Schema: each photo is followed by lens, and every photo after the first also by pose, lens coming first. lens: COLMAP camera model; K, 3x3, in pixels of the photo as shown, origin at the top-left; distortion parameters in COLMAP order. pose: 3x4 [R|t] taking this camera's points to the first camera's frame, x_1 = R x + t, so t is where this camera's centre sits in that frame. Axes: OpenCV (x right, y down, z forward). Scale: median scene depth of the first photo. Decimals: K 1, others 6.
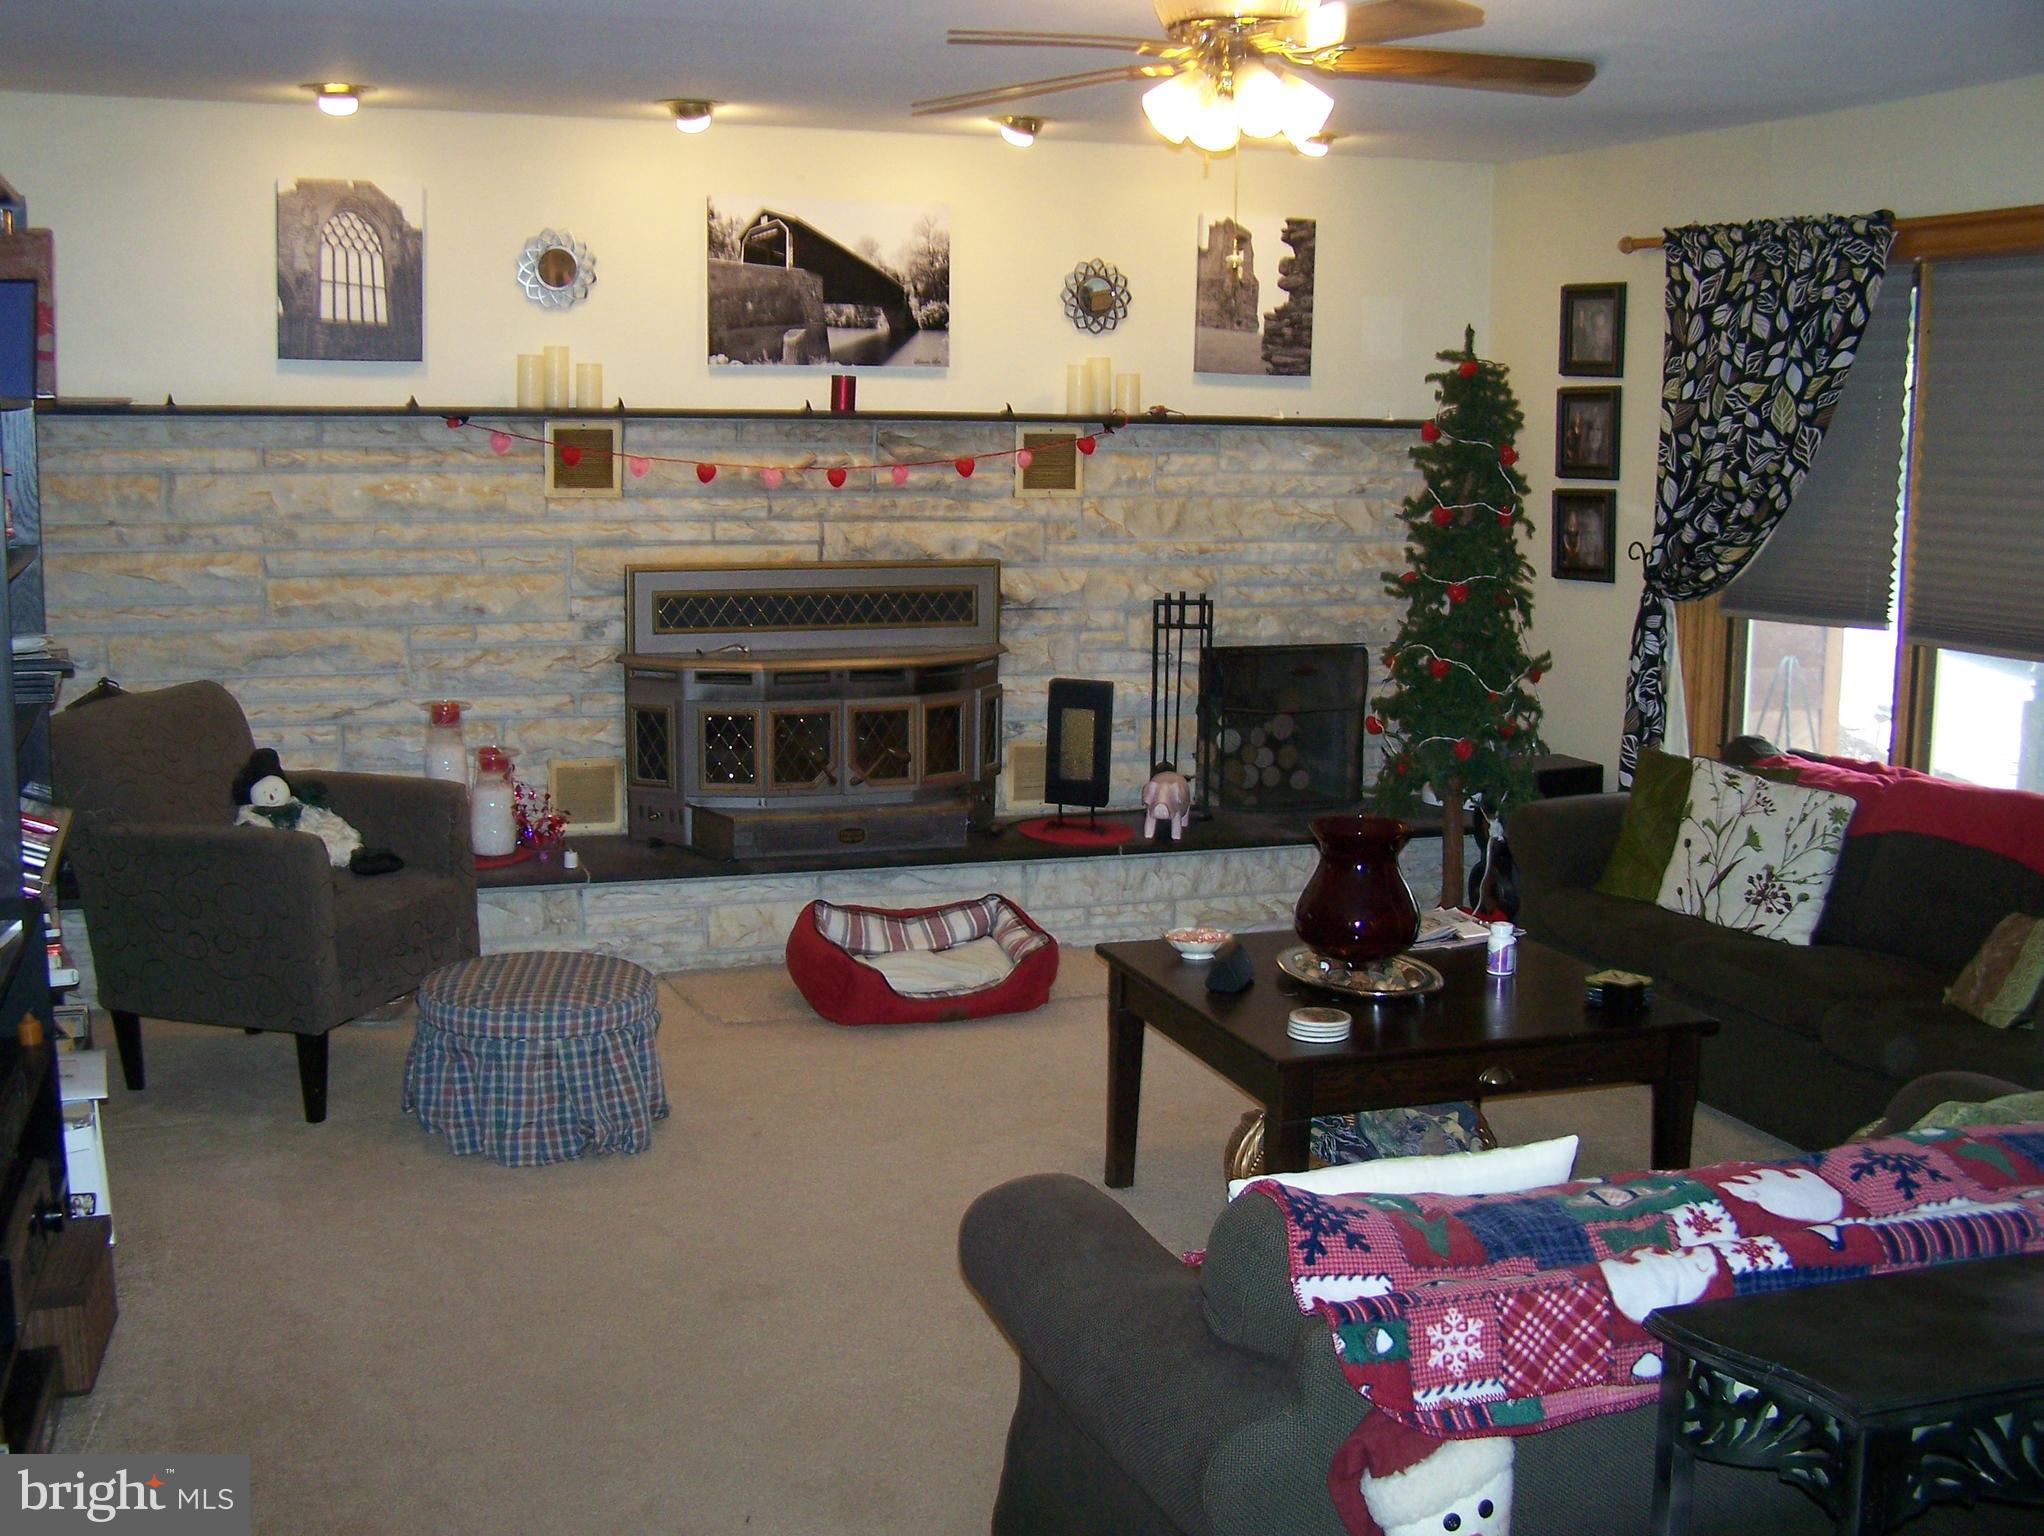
lens RADIAL K [[2308.1, 0, 1022.2], [0, 2308.1, 768.3], [0, 0, 1]] dist [-0.067711, 0.000000]
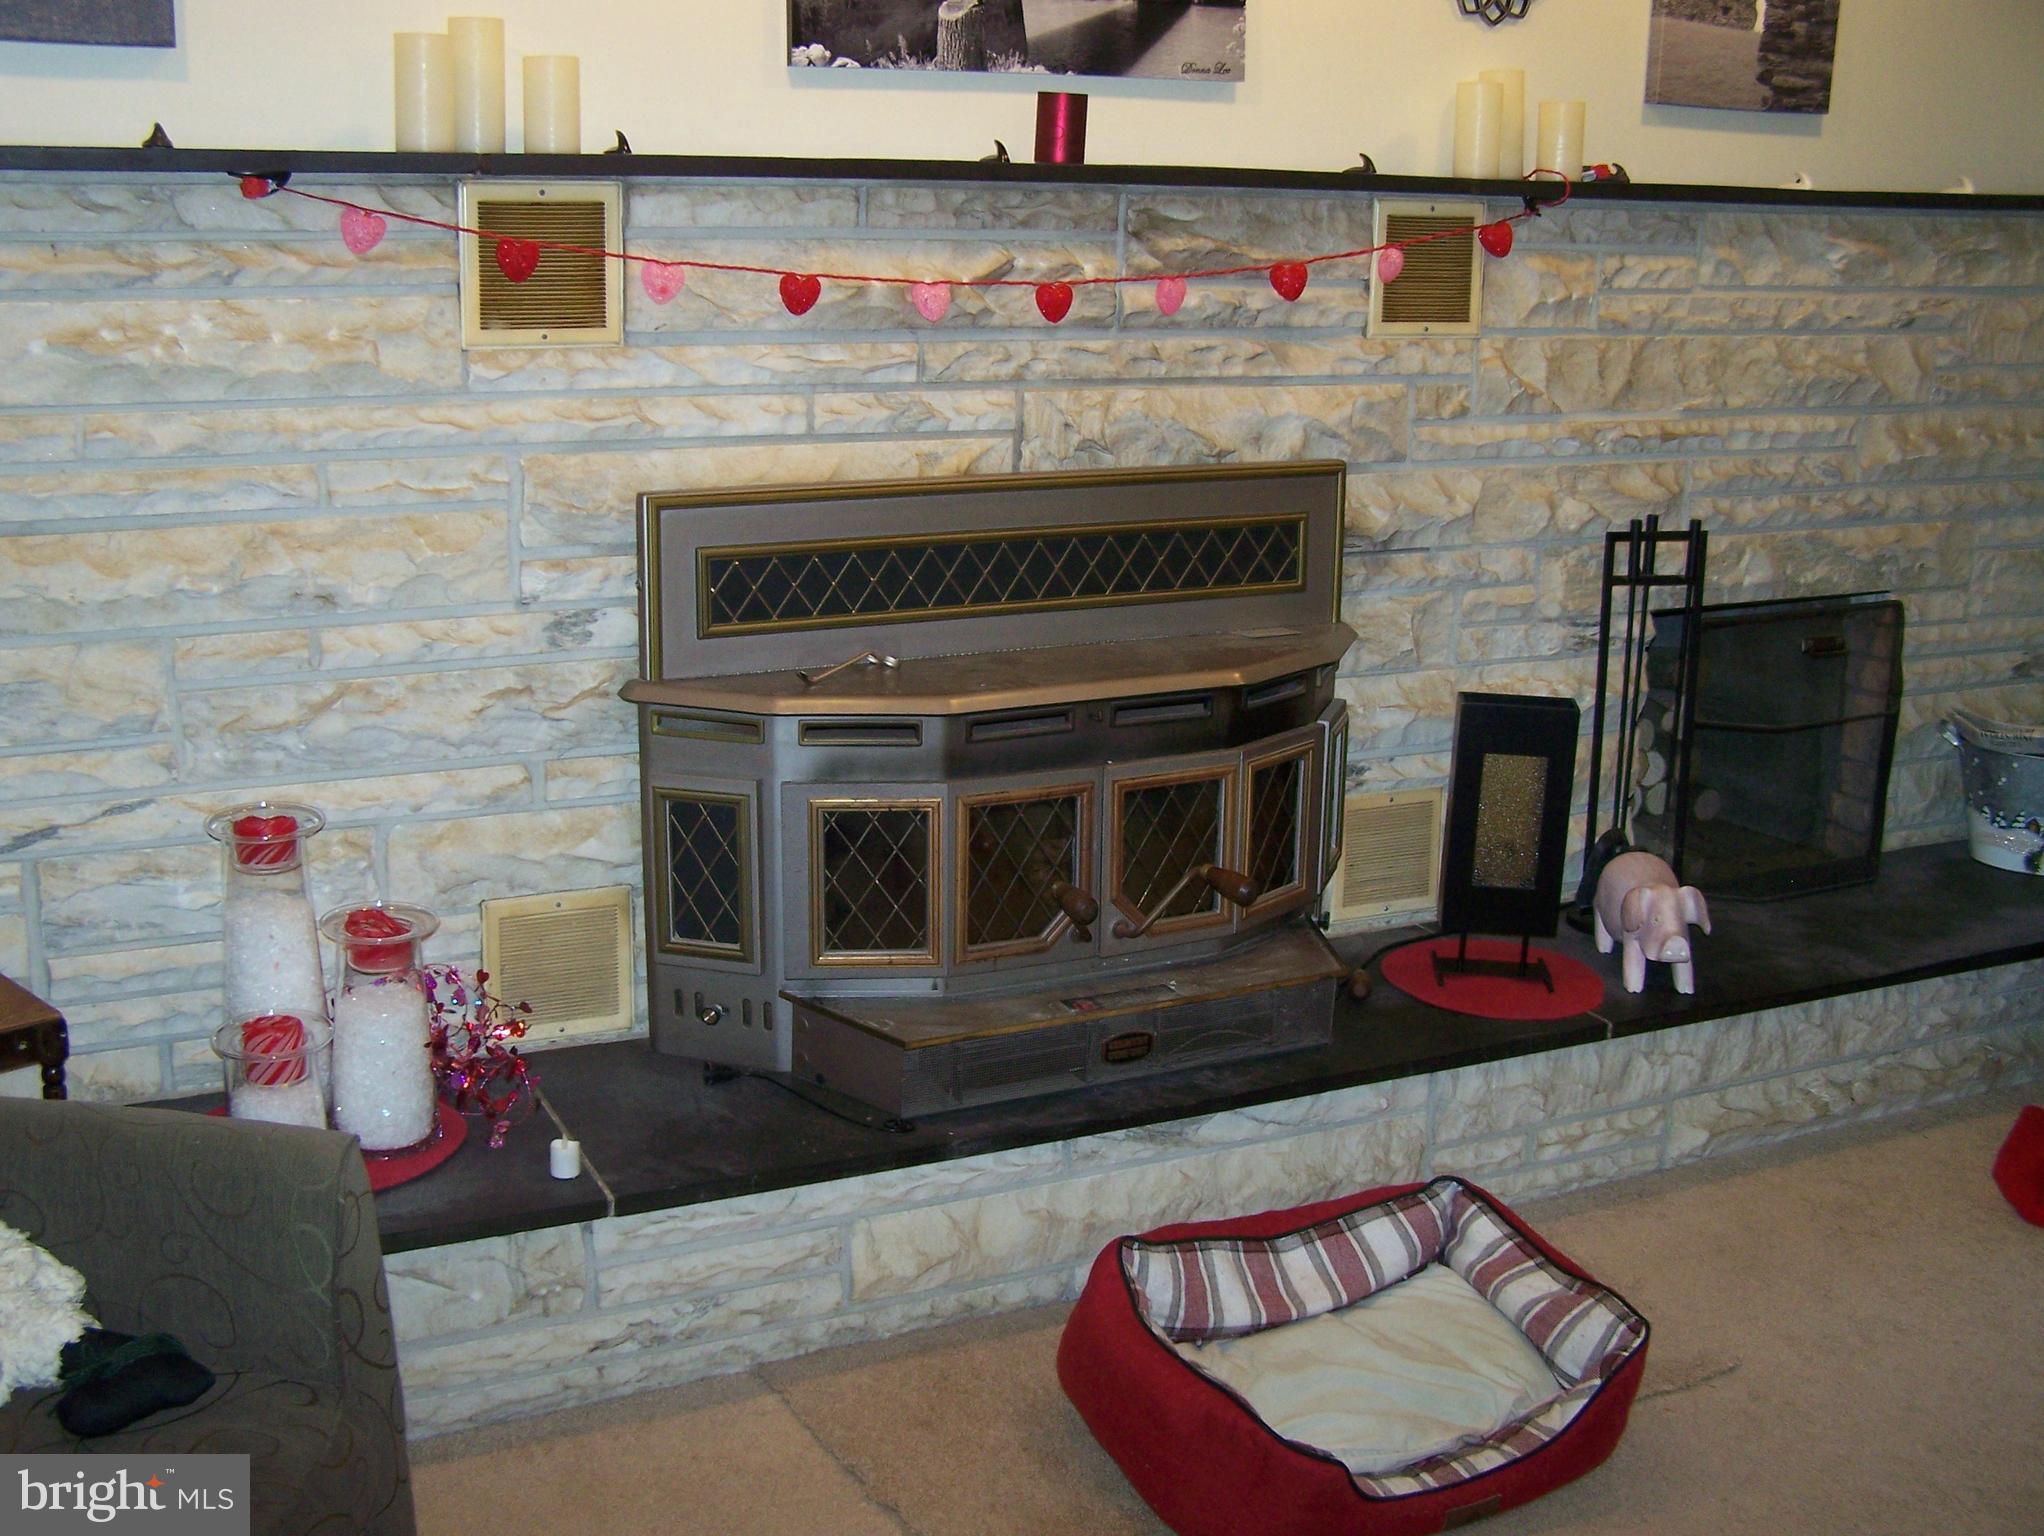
lens RADIAL K [[2308.1, 0, 1019.5], [0, 2308.1, 768.7], [0, 0, 1]] dist [-0.067711, 0.000000]
pose [[0.994496, -0.025179, 0.101708, -0.141344], [0.016579, 0.996283, 0.084532, -0.069120], [-0.103458, -0.082380, 0.991216, 0.511745]]
